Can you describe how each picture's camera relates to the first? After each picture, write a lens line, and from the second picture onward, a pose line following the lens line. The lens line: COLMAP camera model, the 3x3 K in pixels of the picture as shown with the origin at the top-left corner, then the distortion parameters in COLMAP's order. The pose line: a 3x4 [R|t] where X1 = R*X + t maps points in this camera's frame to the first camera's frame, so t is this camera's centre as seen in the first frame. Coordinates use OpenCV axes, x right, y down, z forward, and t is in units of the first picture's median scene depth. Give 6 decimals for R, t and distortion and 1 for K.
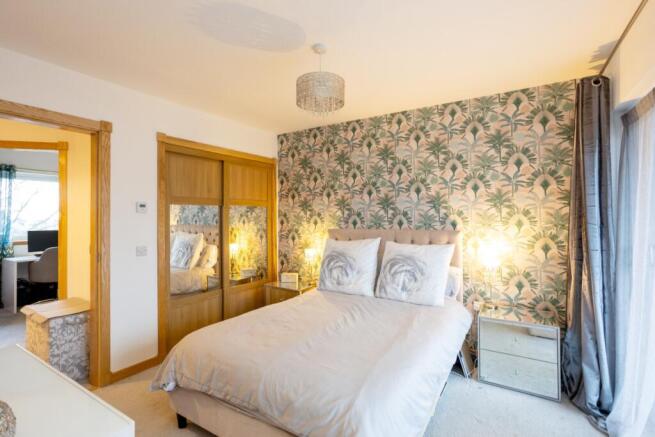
lens RADIAL K [[294.1, 0, 333.0], [0, 294.1, 218.1], [0, 0, 1]] dist [-0.005262, 0.000985]
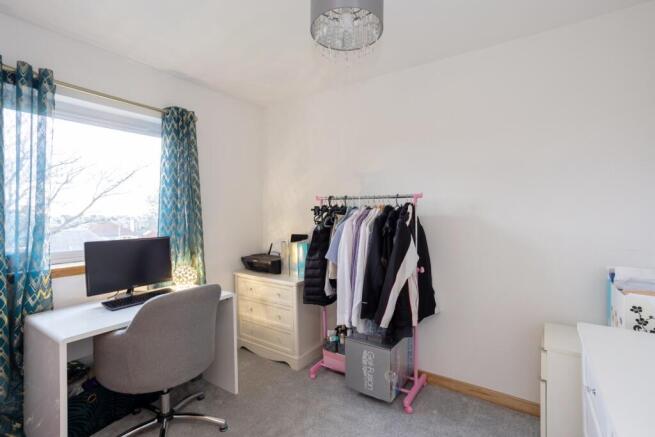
lens RADIAL K [[294.1, 0, 329.4], [0, 294.1, 216.6], [0, 0, 1]] dist [-0.005262, 0.000985]
pose [[0.998483, -0.008290, -0.054429, -0.705293], [0.008567, 0.999951, 0.004870, 0.011749], [0.054386, -0.005329, 0.998506, 0.635320]]
